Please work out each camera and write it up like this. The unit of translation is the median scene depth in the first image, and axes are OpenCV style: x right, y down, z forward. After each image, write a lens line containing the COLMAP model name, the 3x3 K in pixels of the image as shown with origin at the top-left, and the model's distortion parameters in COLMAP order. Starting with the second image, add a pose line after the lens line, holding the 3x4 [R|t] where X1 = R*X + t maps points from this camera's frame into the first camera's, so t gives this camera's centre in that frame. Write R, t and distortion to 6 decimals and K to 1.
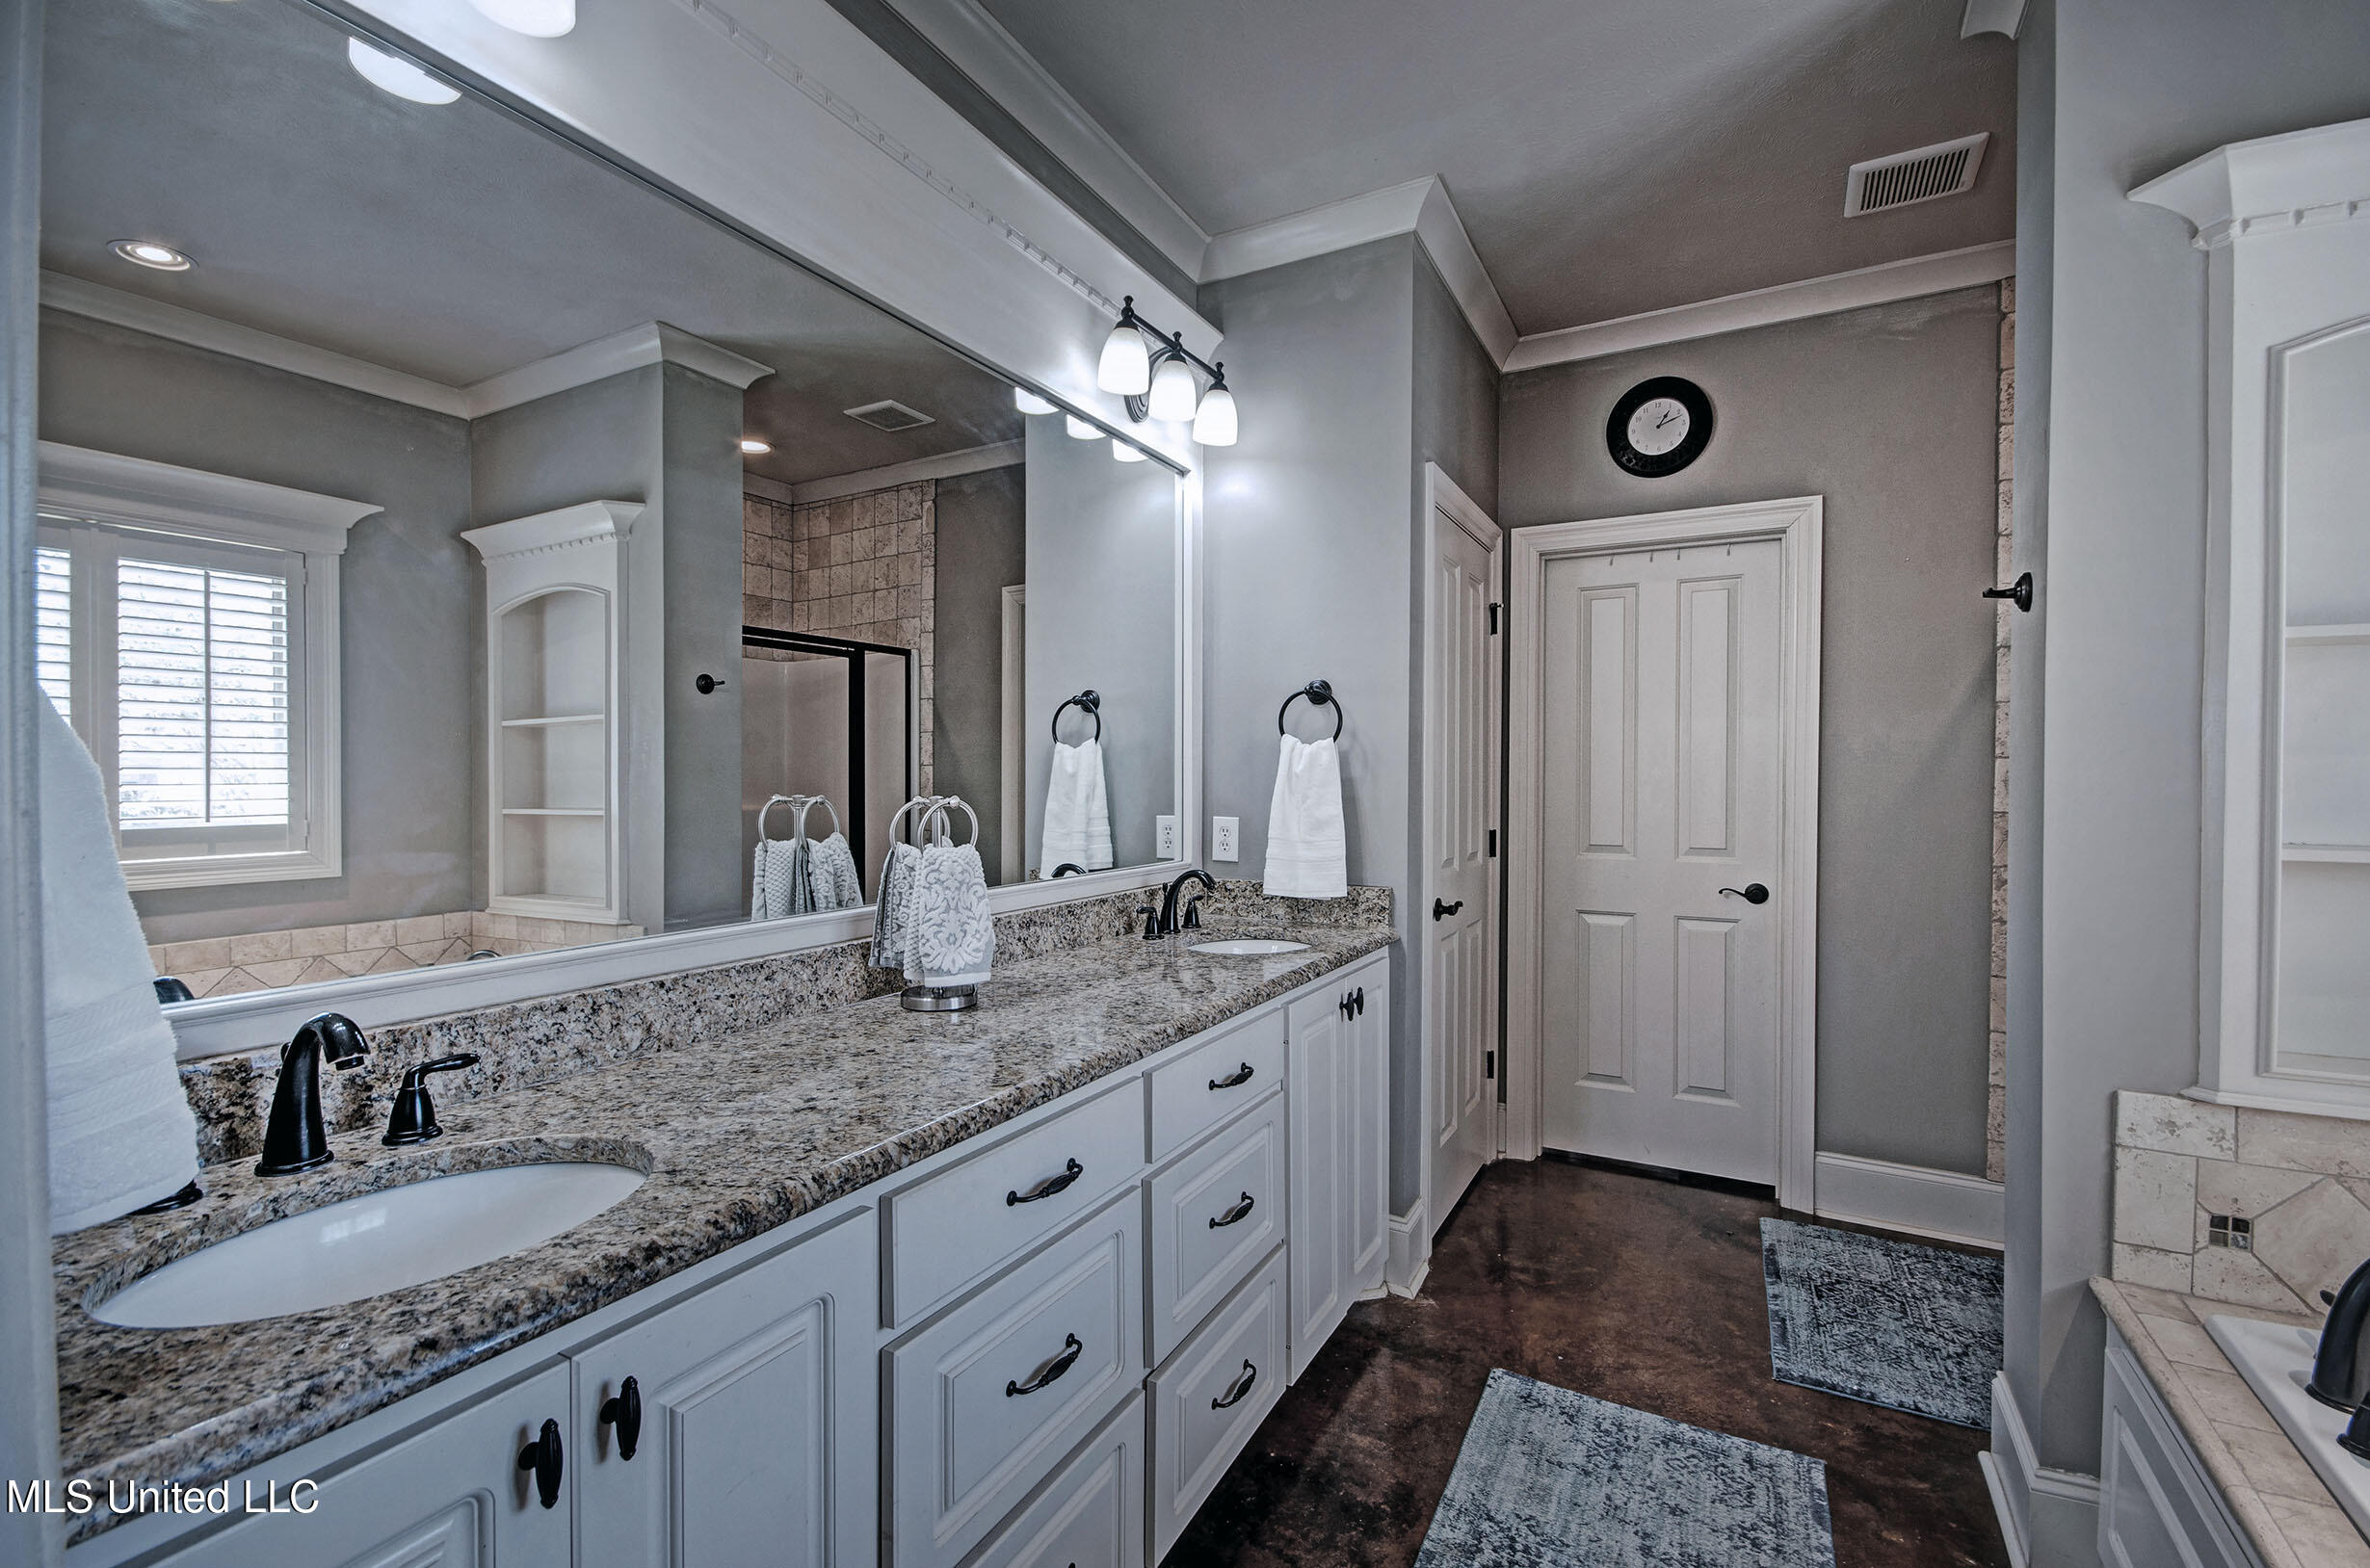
lens RADIAL K [[1014.1, 0, 1177.5], [0, 1014.1, 788.6], [0, 0, 1]] dist [0.018223, -0.013480]
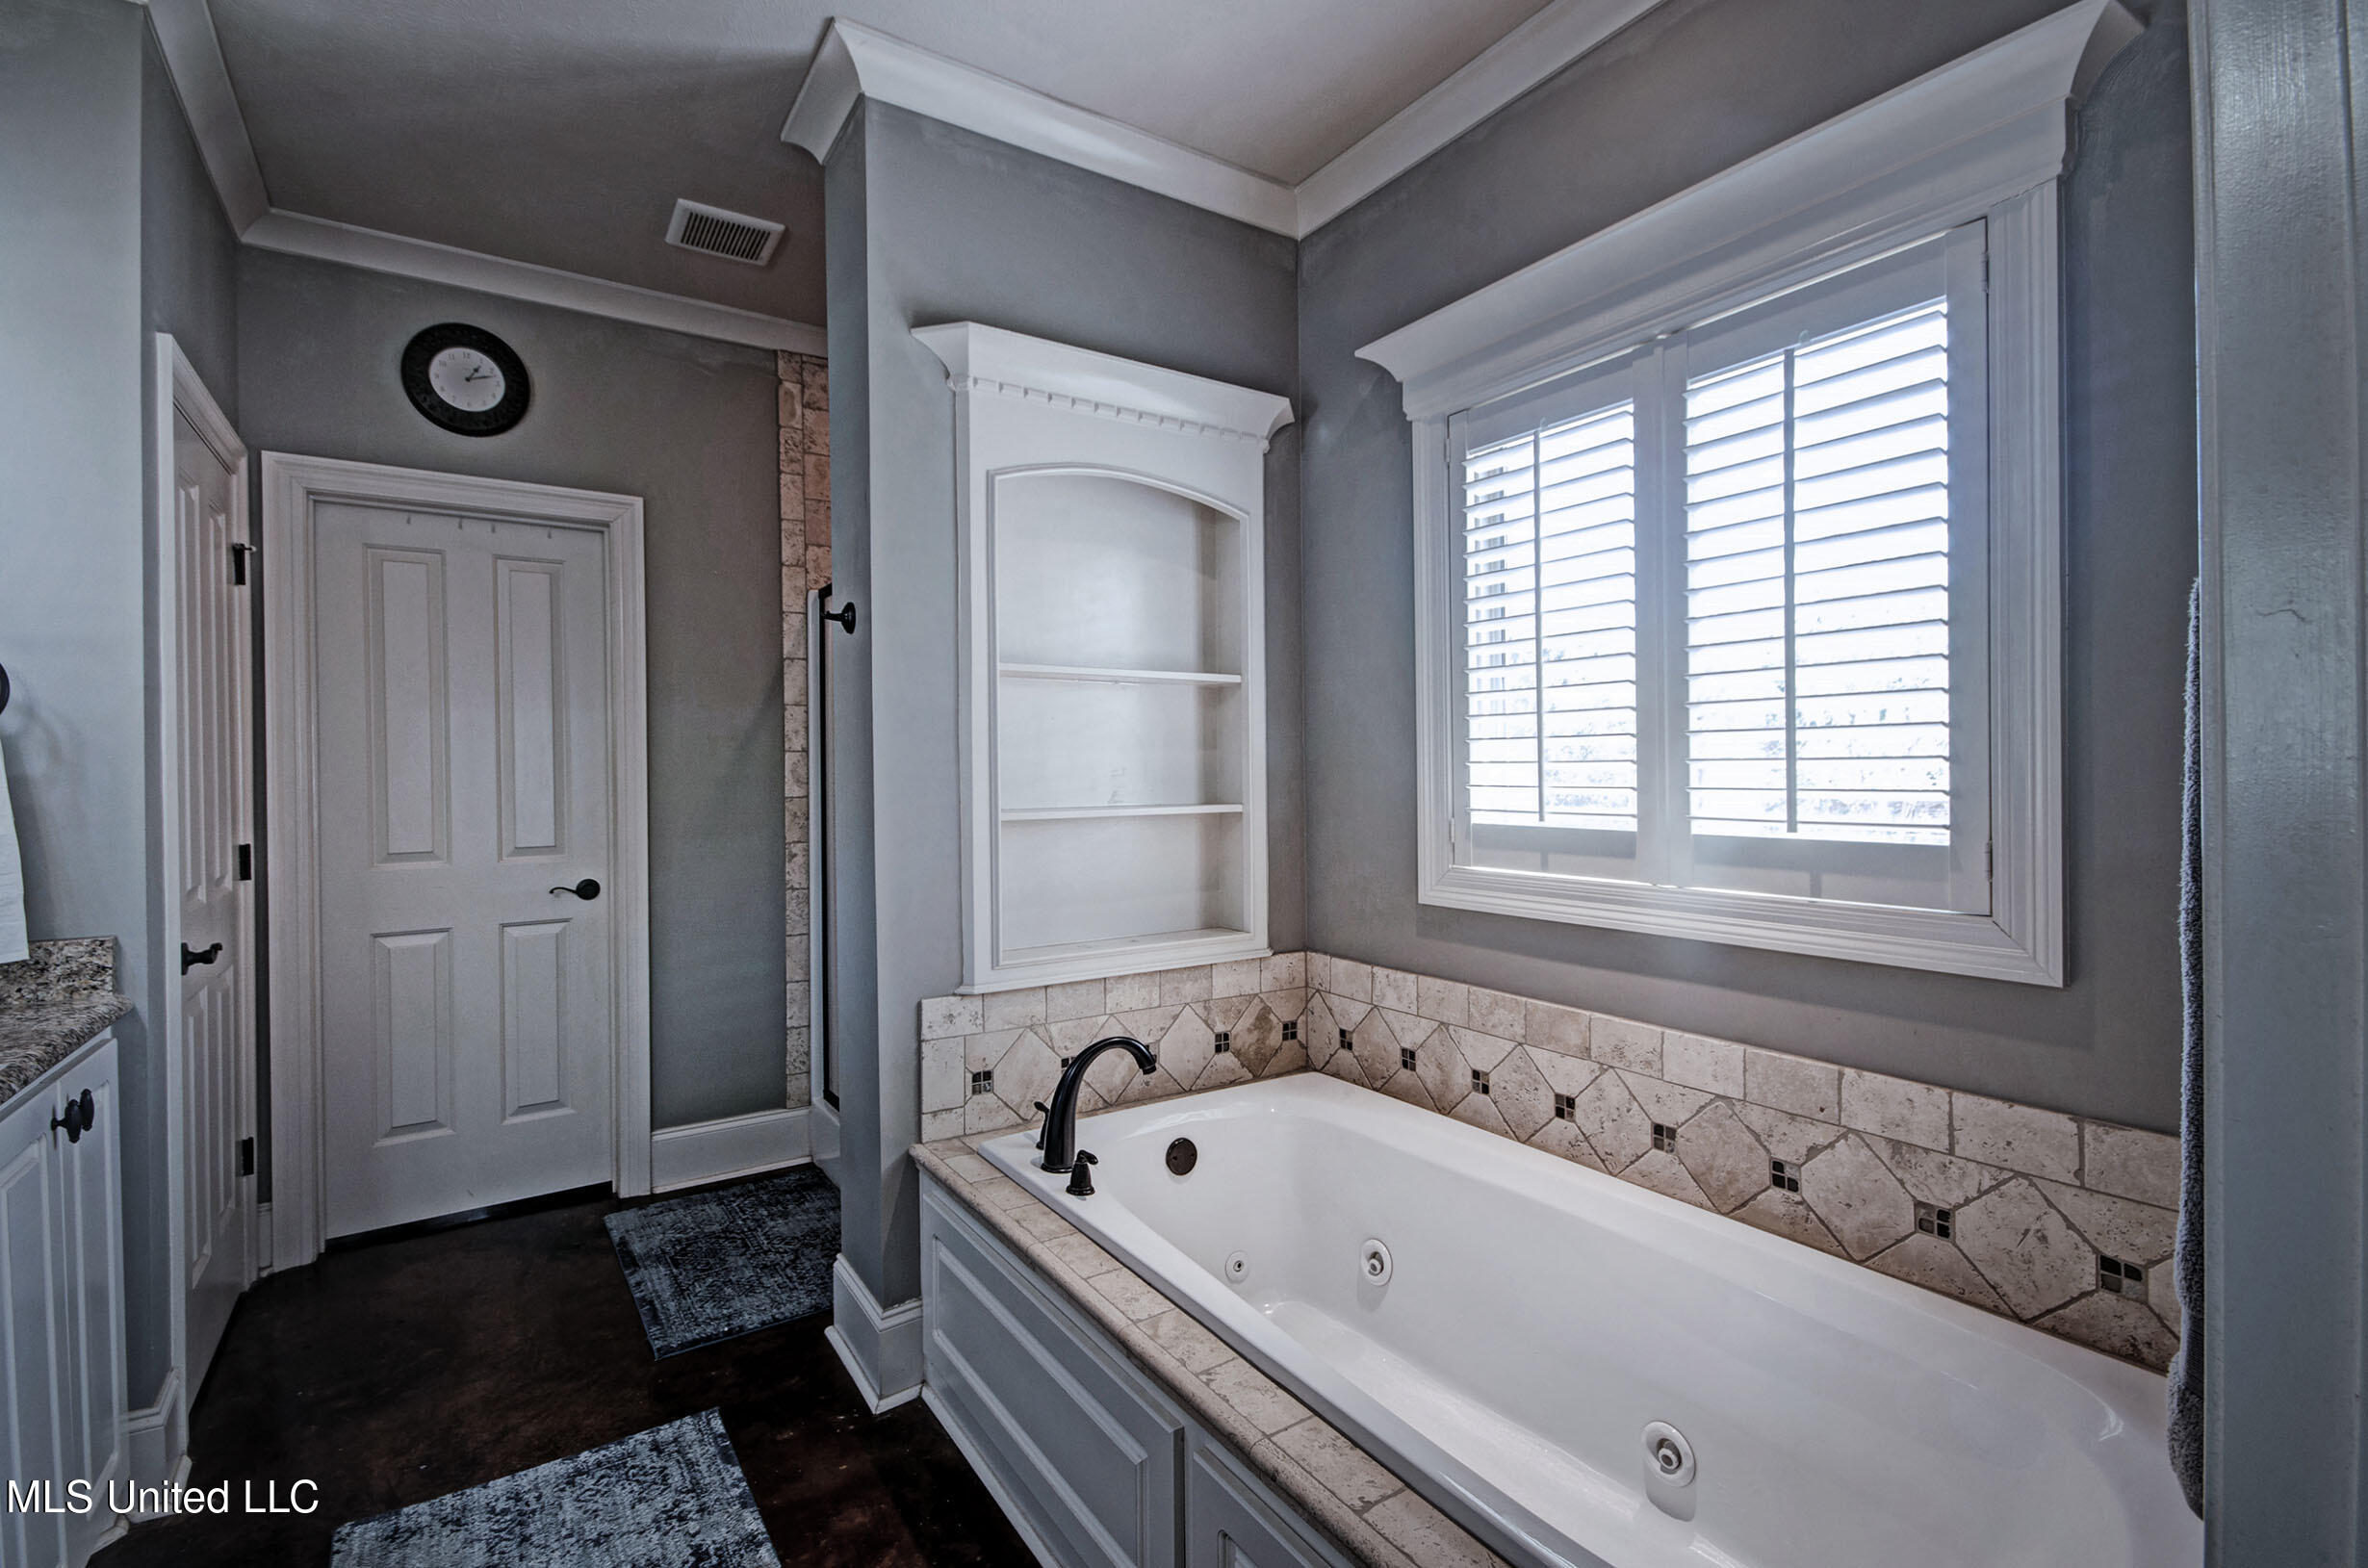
lens RADIAL K [[1048.0, 0, 1175.8], [0, 1048.0, 772.4], [0, 0, 1]] dist [-0.001322, -0.004082]
pose [[0.451639, -0.010966, 0.892133, -0.097553], [0.022166, 0.999754, 0.001068, 0.002901], [-0.891925, 0.019293, 0.451771, 0.051787]]
